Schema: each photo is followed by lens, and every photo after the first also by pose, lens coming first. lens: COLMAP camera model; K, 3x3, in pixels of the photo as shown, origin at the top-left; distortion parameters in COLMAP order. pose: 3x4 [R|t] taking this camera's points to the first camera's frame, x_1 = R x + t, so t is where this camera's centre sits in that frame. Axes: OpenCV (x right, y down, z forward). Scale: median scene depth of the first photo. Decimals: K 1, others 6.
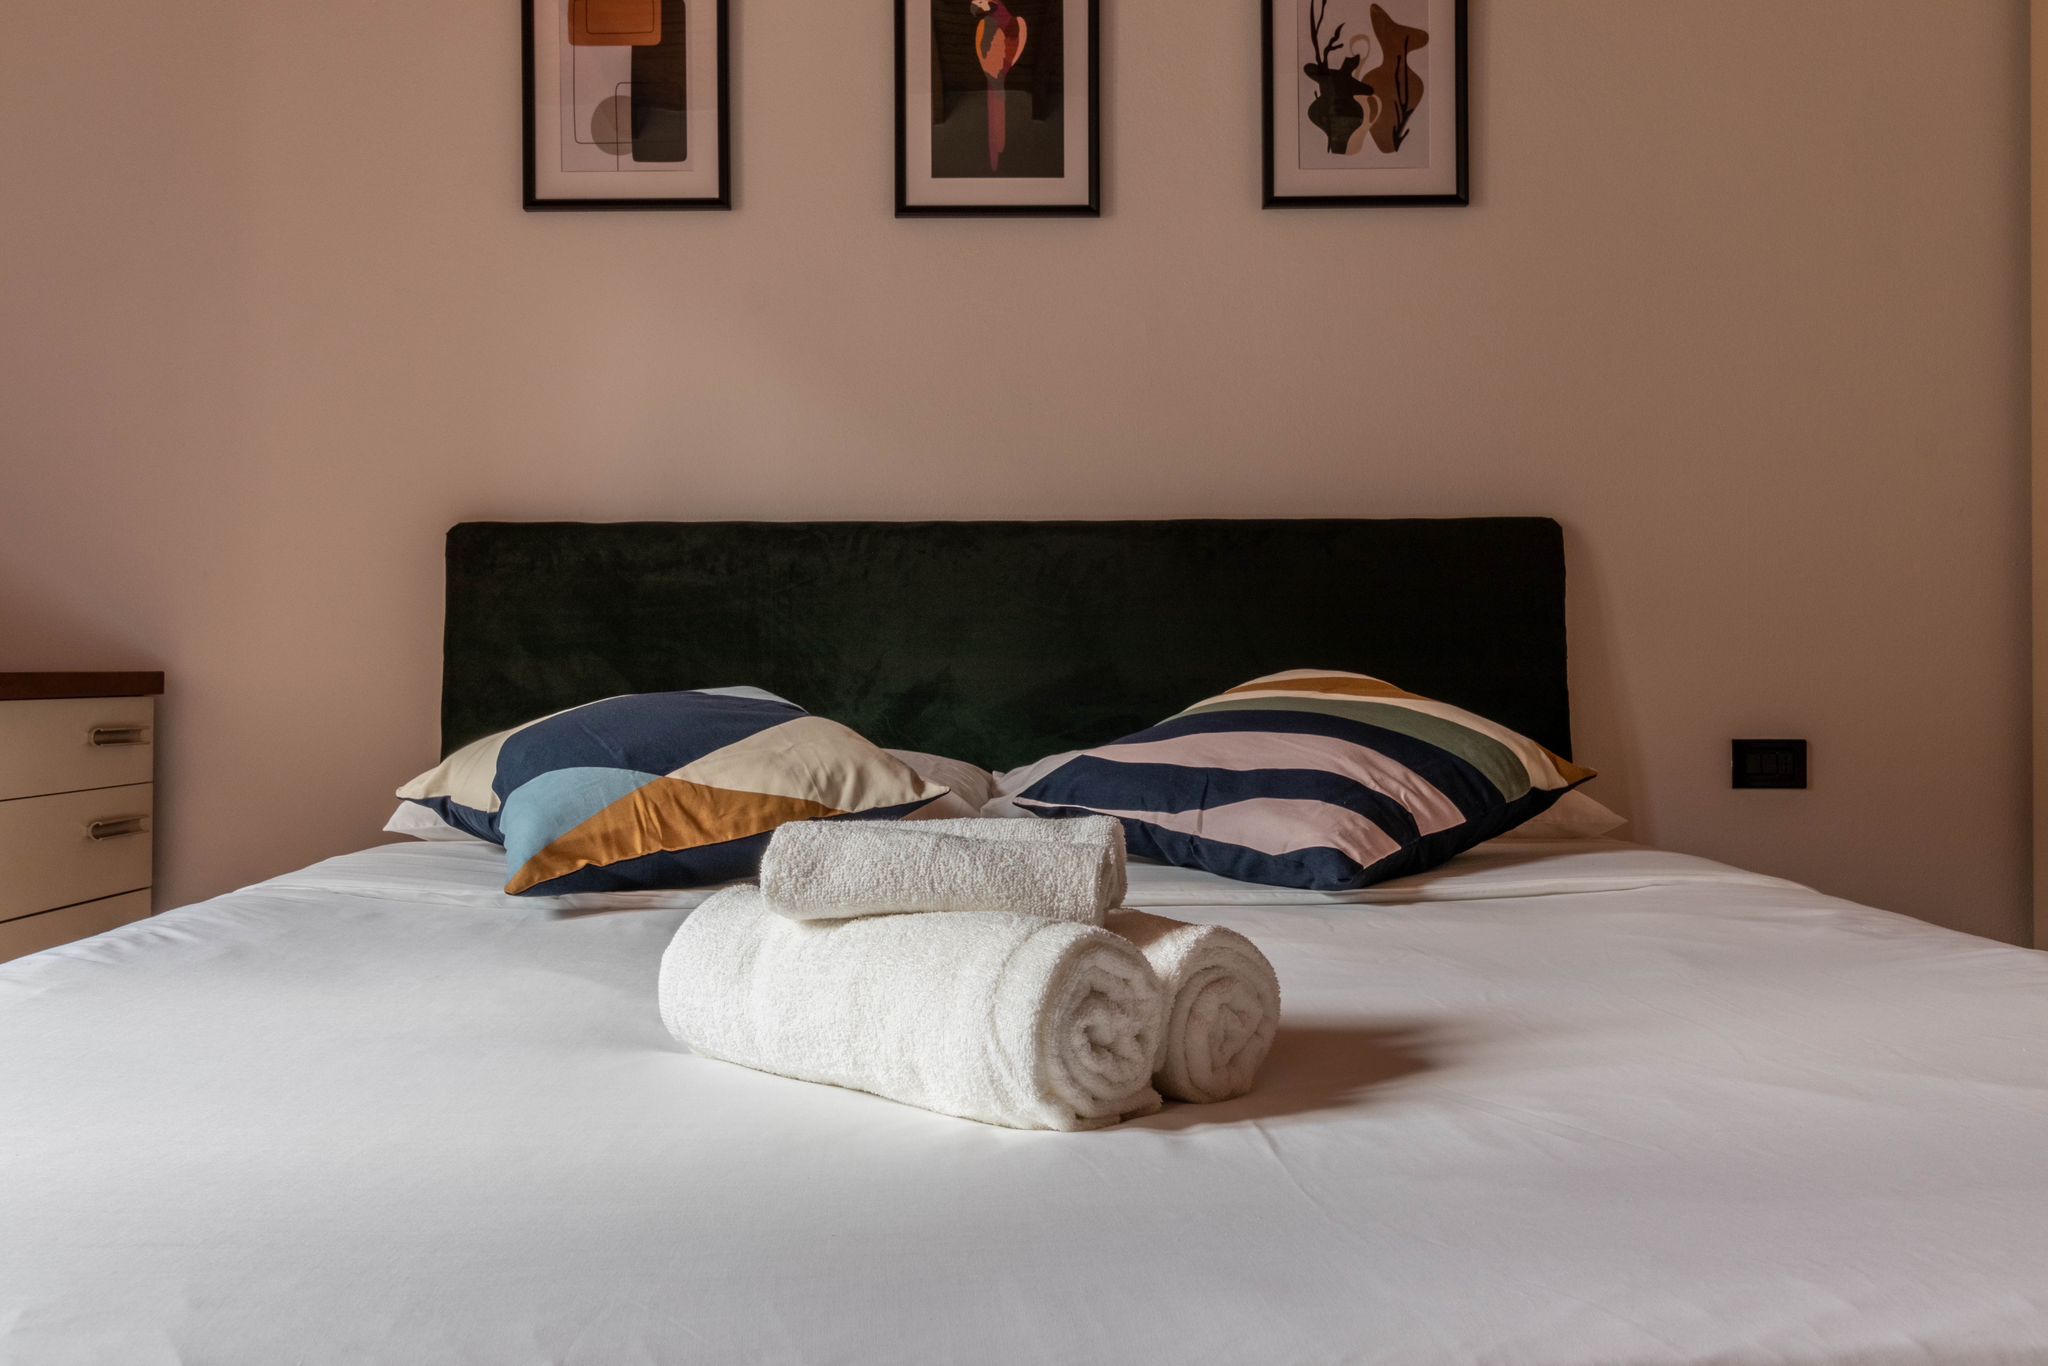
lens RADIAL K [[1614.8, 0, 1017.1], [0, 1614.8, 670.2], [0, 0, 1]] dist [0.005849, -0.001556]
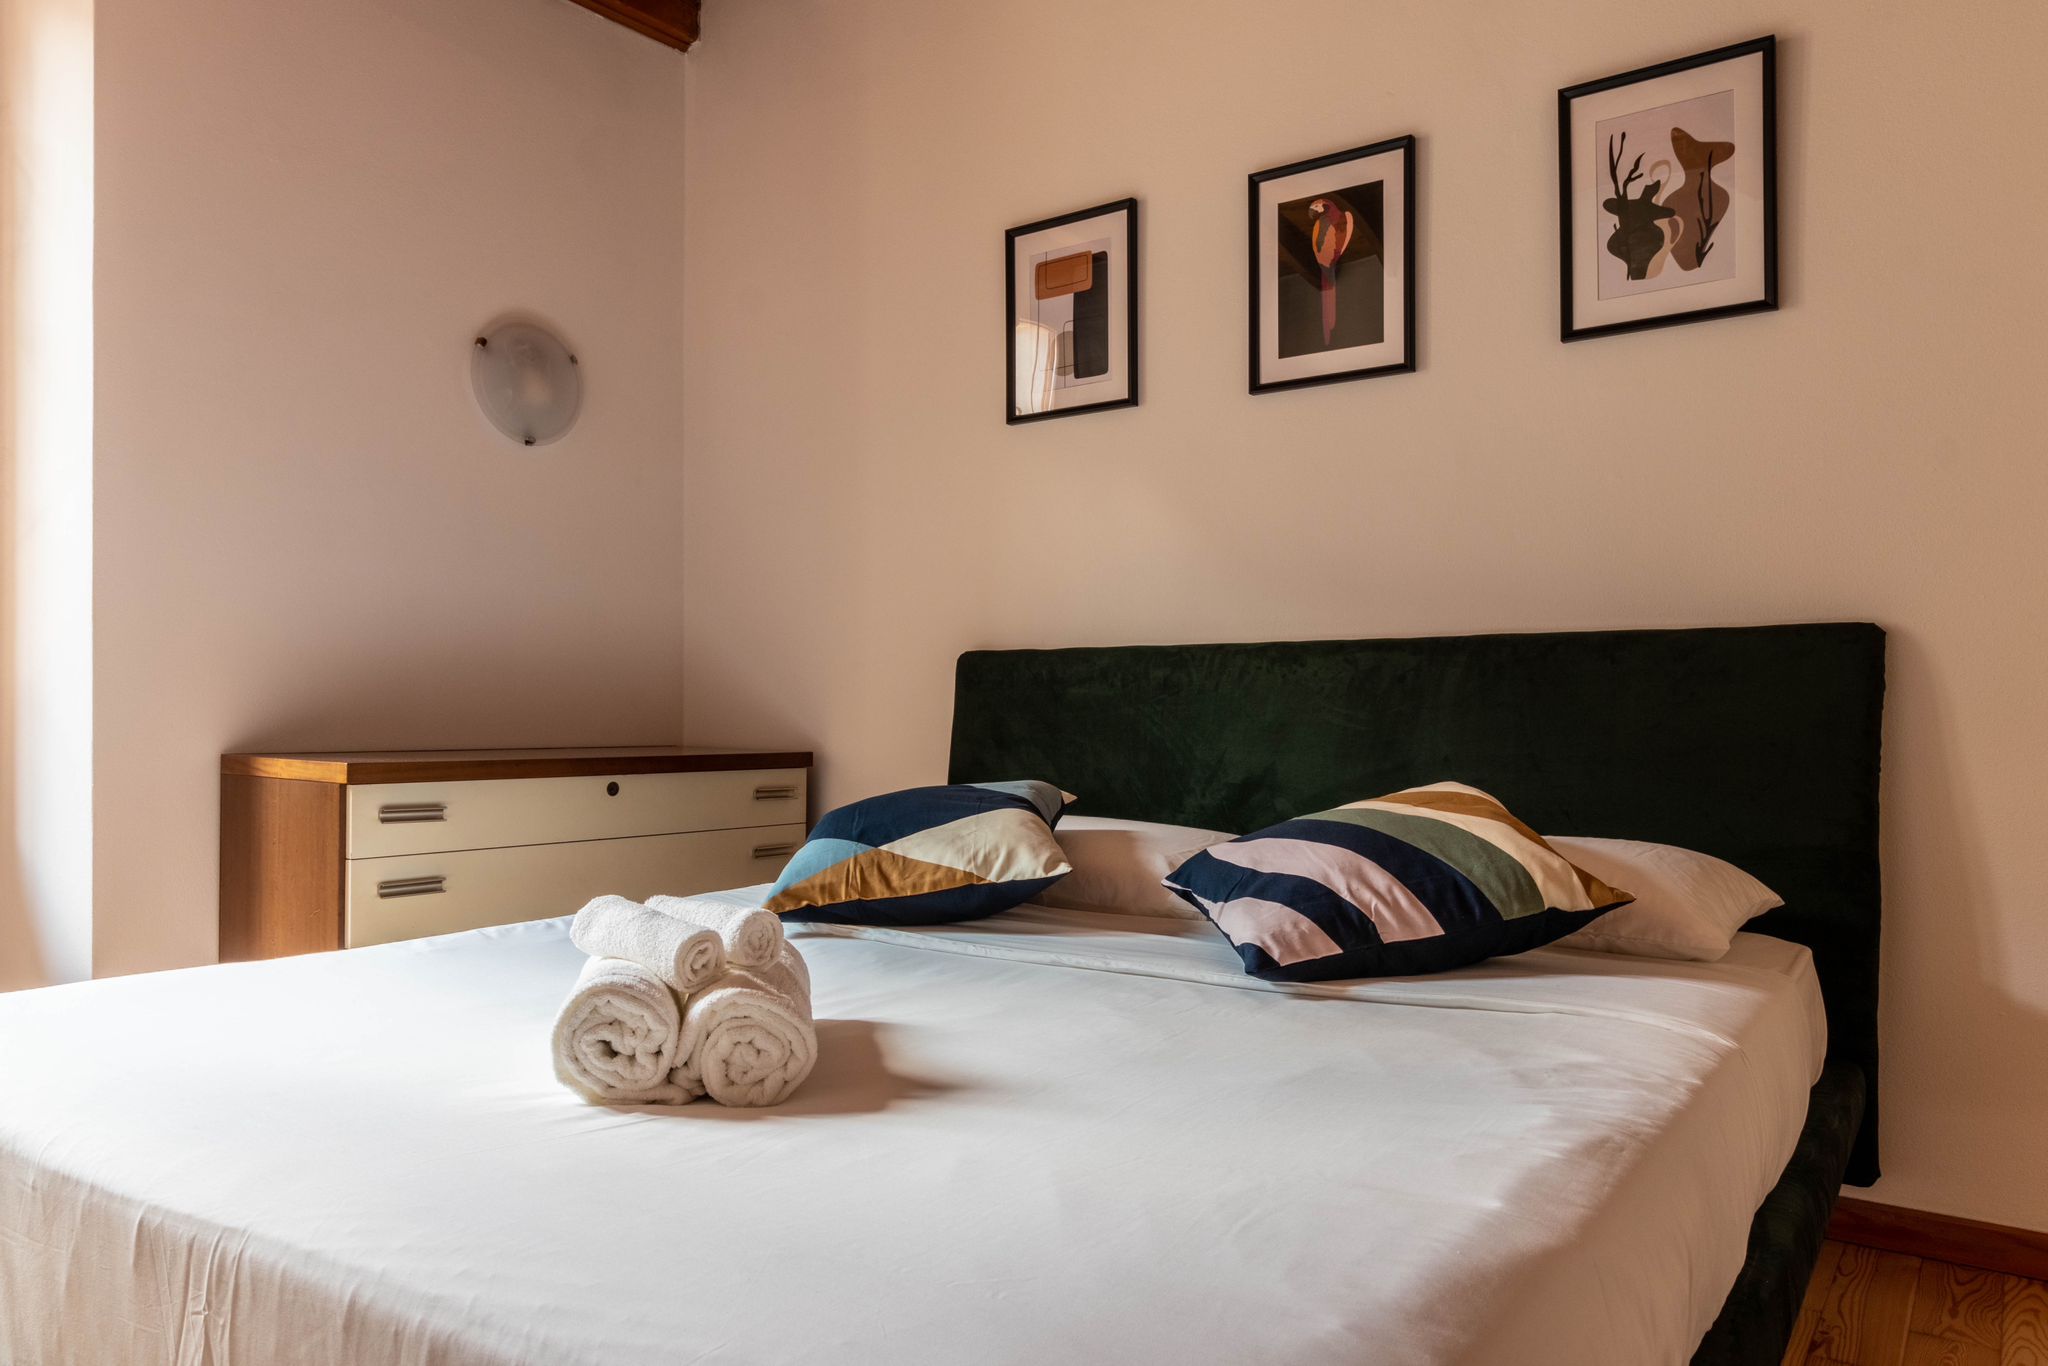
lens RADIAL K [[1386.5, 0, 1025.1], [0, 1386.5, 721.7], [0, 0, 1]] dist [-0.001435, -0.002527]
pose [[0.809444, 0.009730, -0.587116, 0.415956], [-0.007507, 0.999952, 0.006221, -0.037934], [0.587149, -0.000628, 0.809479, 0.045613]]
